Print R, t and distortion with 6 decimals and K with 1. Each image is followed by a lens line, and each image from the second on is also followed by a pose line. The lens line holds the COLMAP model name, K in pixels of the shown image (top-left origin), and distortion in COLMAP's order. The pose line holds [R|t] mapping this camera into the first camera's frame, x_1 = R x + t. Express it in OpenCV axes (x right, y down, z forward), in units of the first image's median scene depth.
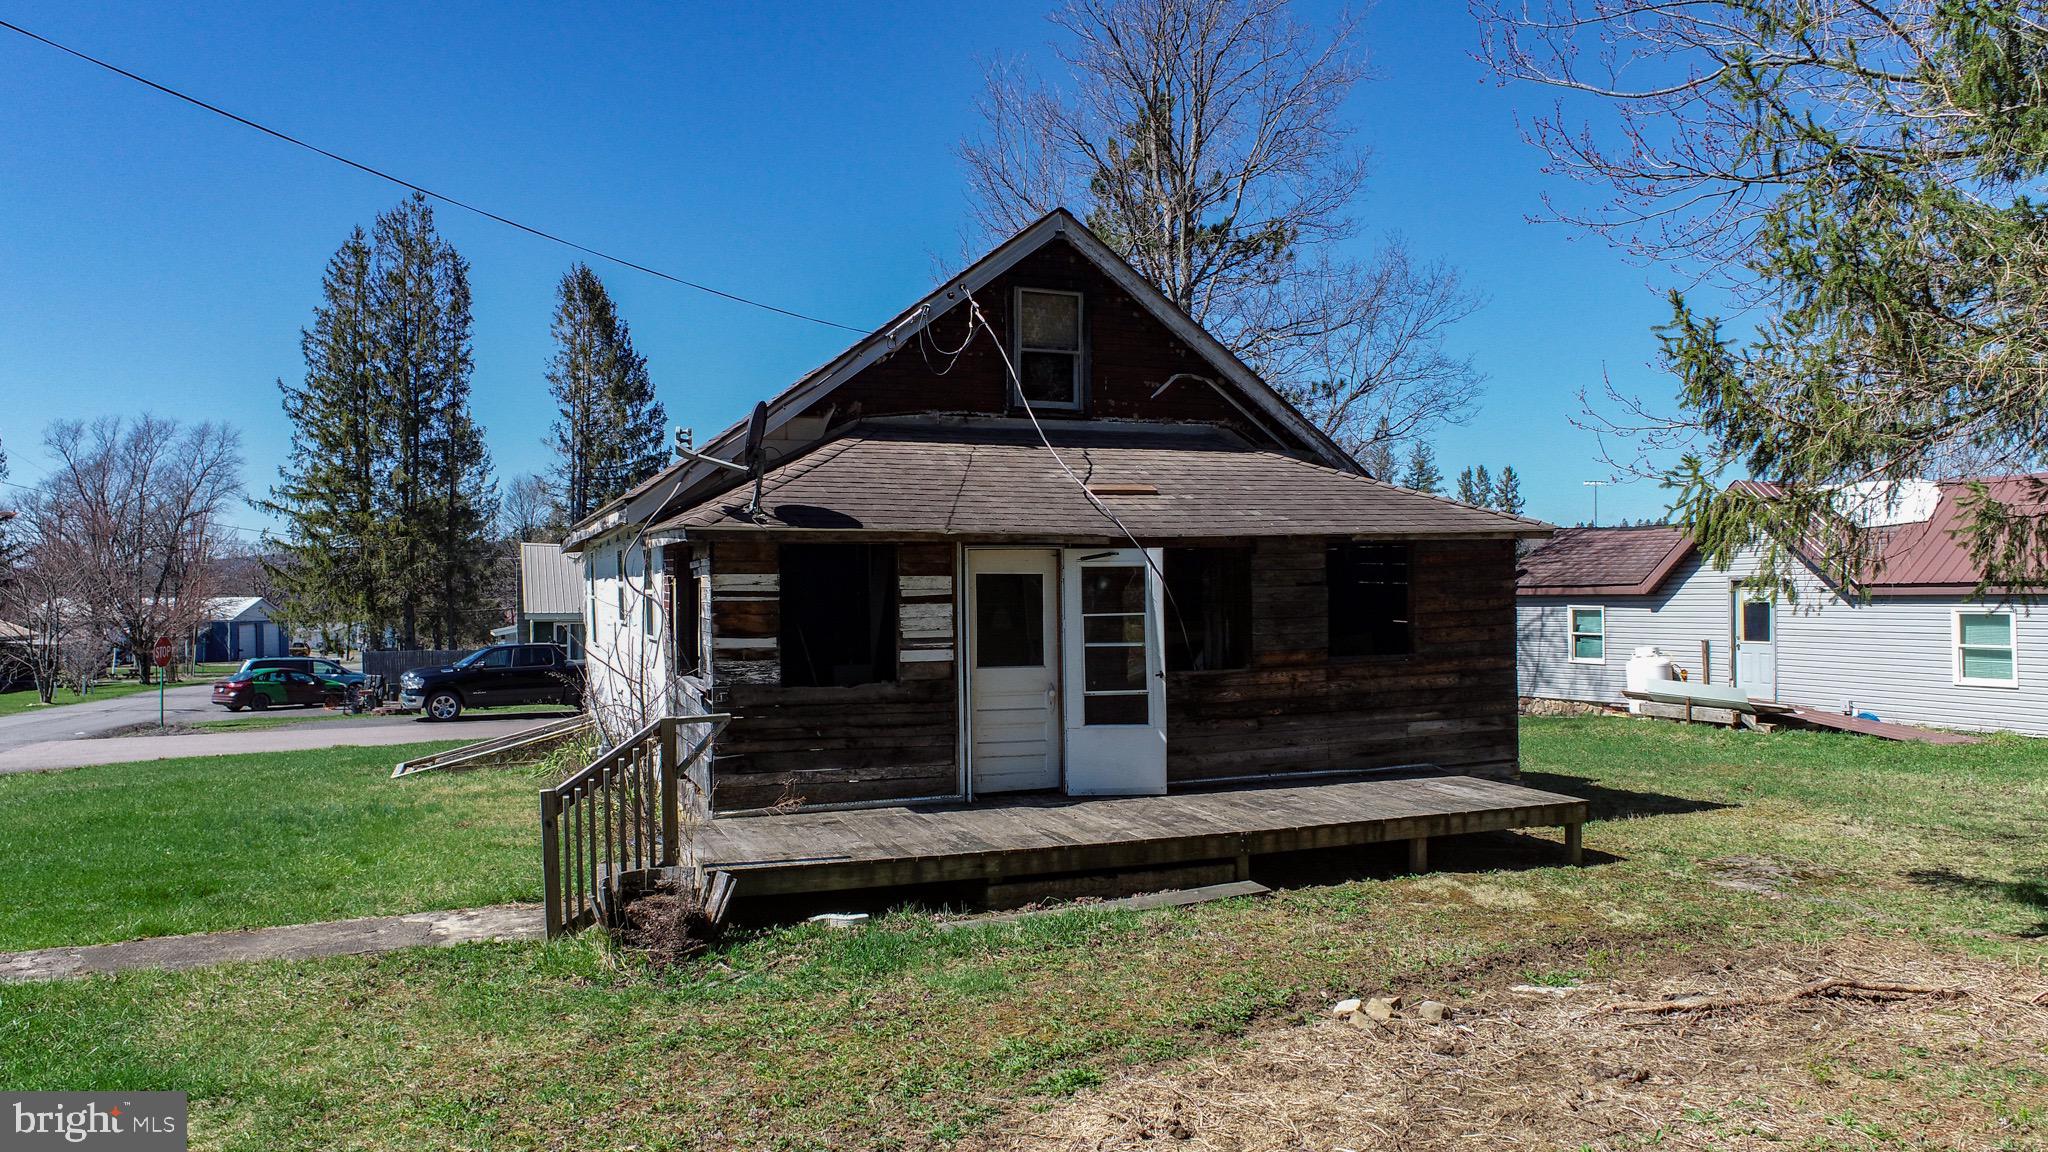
lens RADIAL K [[1384.3, 0, 1020.8], [0, 1384.3, 578.9], [0, 0, 1]] dist [-0.011332, 0.003981]
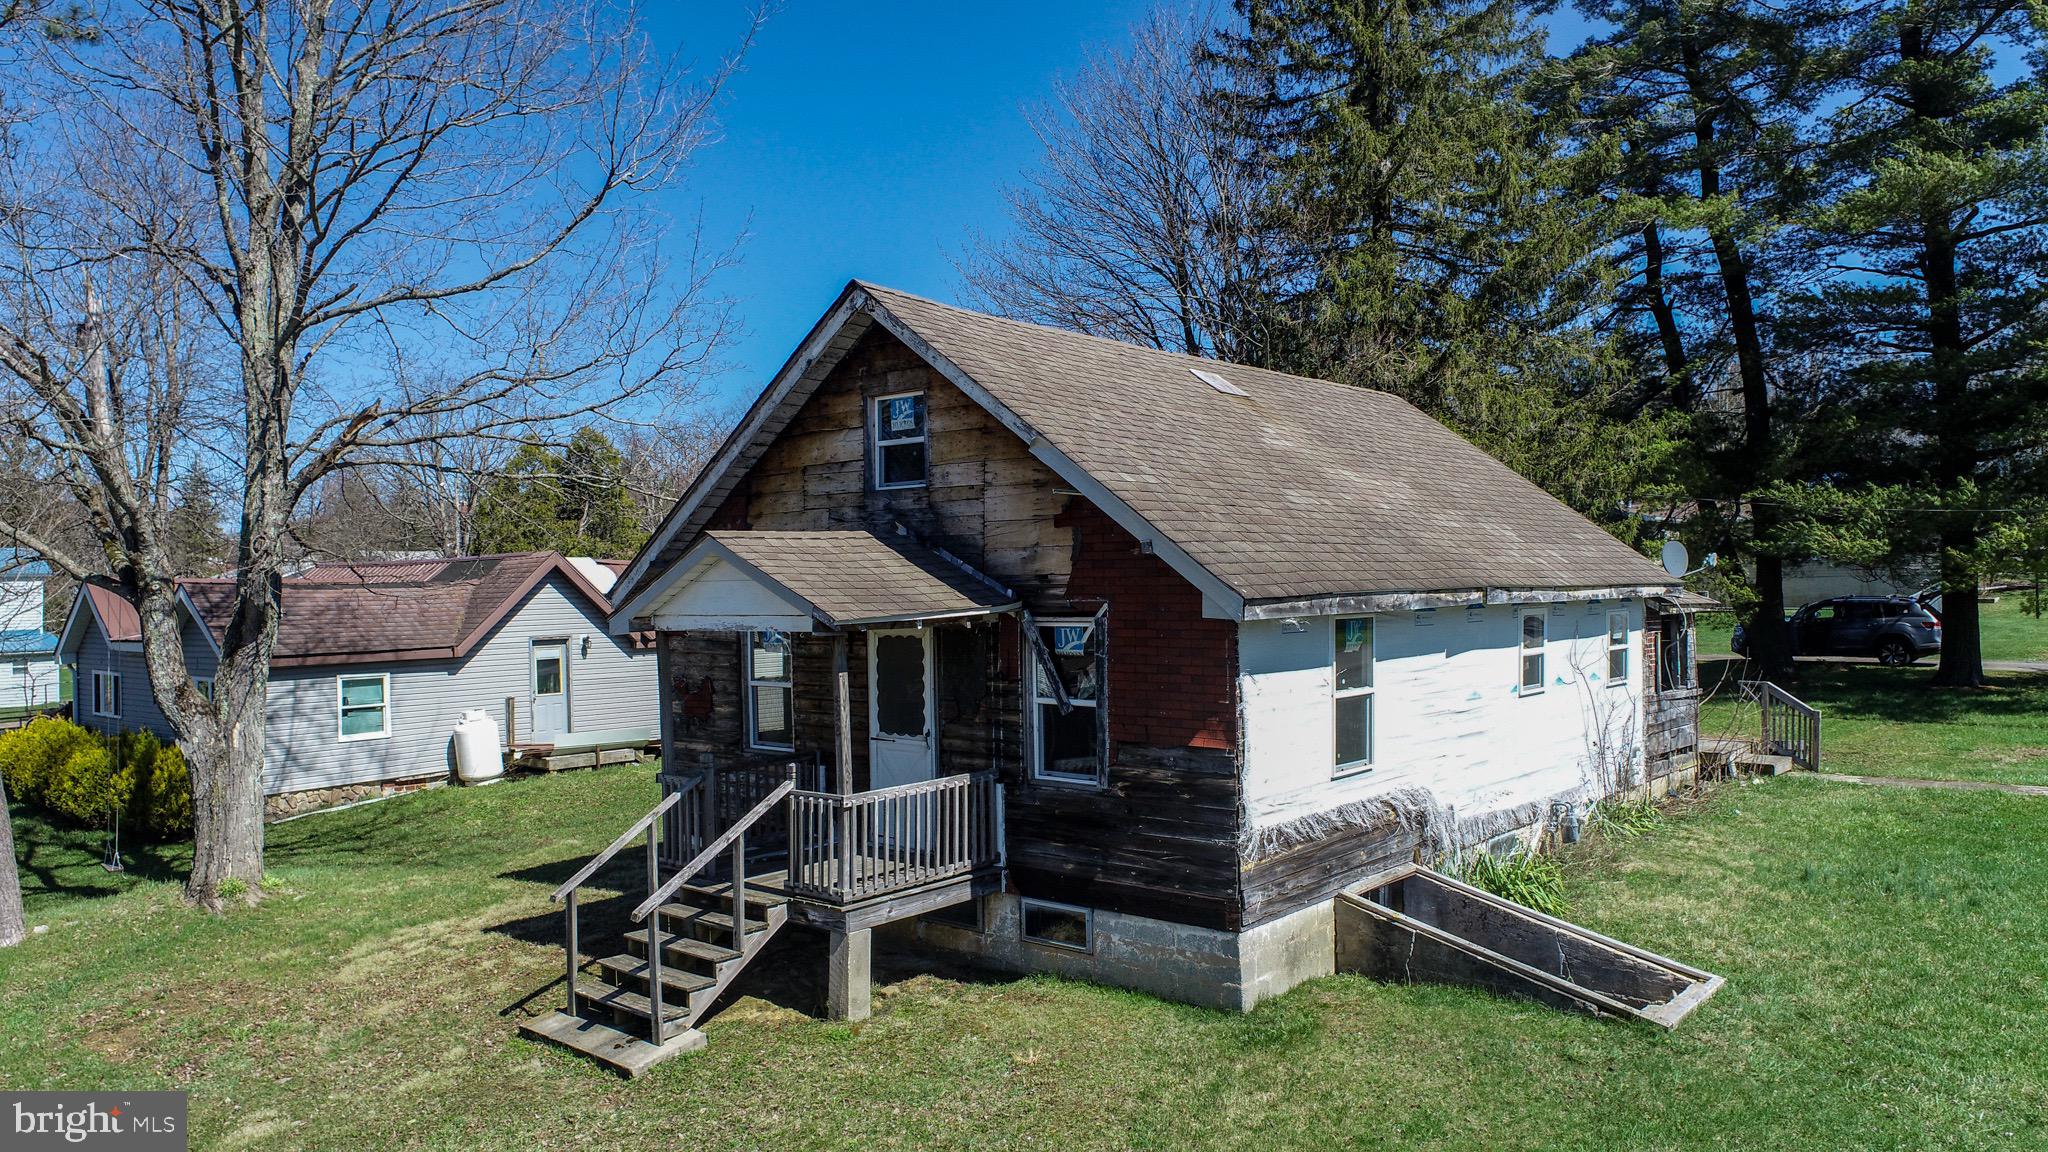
lens RADIAL K [[1384.3, 0, 1018.8], [0, 1384.3, 572.5], [0, 0, 1]] dist [-0.011332, 0.003981]
pose [[-0.446703, 0.026802, 0.894281, -1.246281], [0.015682, 0.999632, -0.022126, -0.042870], [-0.894545, 0.004141, -0.446959, 2.207734]]
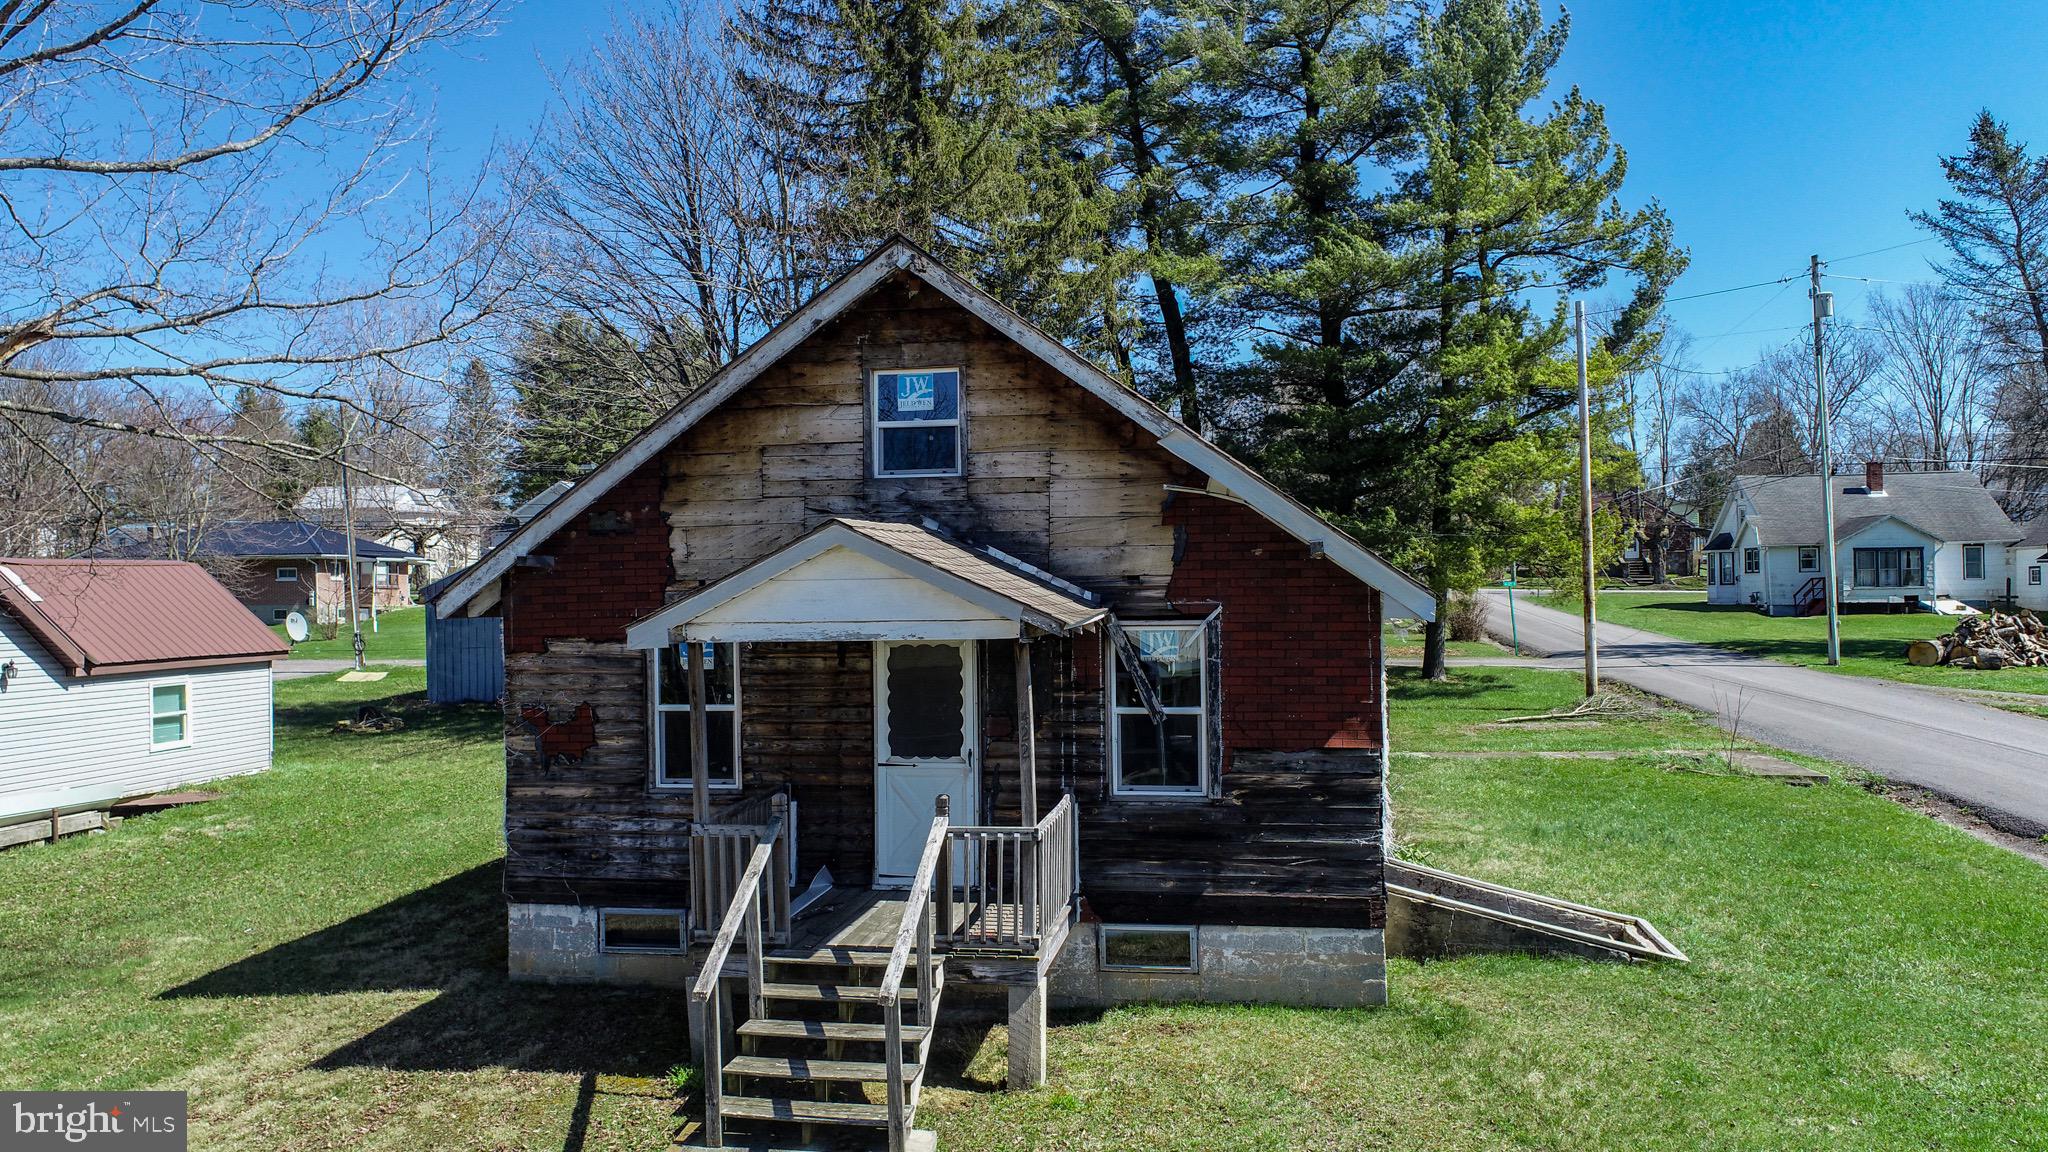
lens RADIAL K [[1384.3, 0, 1020.9], [0, 1384.3, 577.8], [0, 0, 1]] dist [-0.011332, 0.003981]
pose [[-0.843612, 0.026826, 0.536283, -0.821253], [0.019907, 0.999627, -0.018688, -0.045544], [-0.536585, -0.005090, -0.843831, 2.557138]]
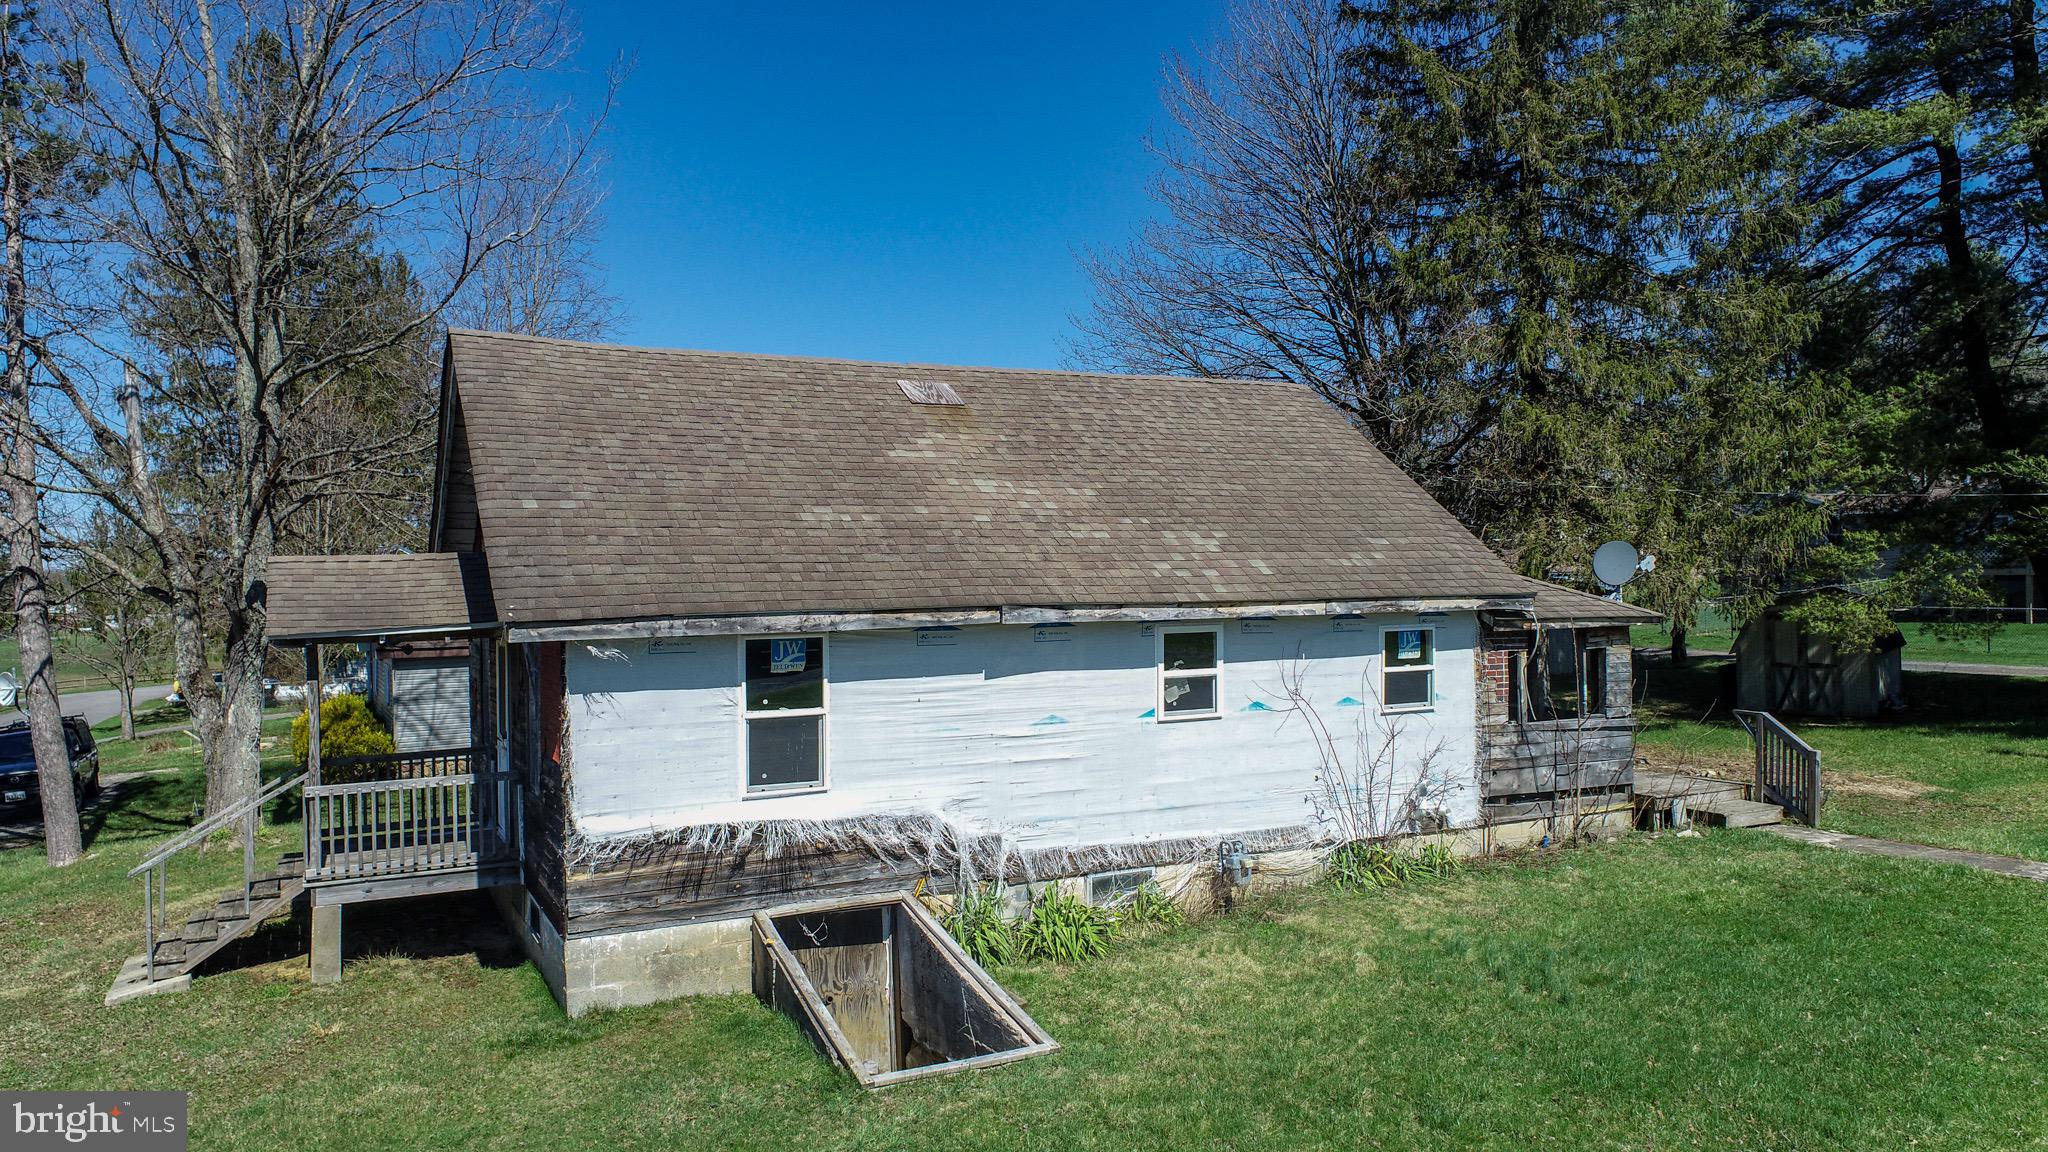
lens RADIAL K [[1384.3, 0, 1016.0], [0, 1384.3, 578.8], [0, 0, 1]] dist [-0.011332, 0.003981]
pose [[-0.067469, 0.016735, 0.997581, -1.448731], [0.013298, 0.999786, -0.015873, -0.052318], [-0.997633, 0.012195, -0.067677, 1.480641]]
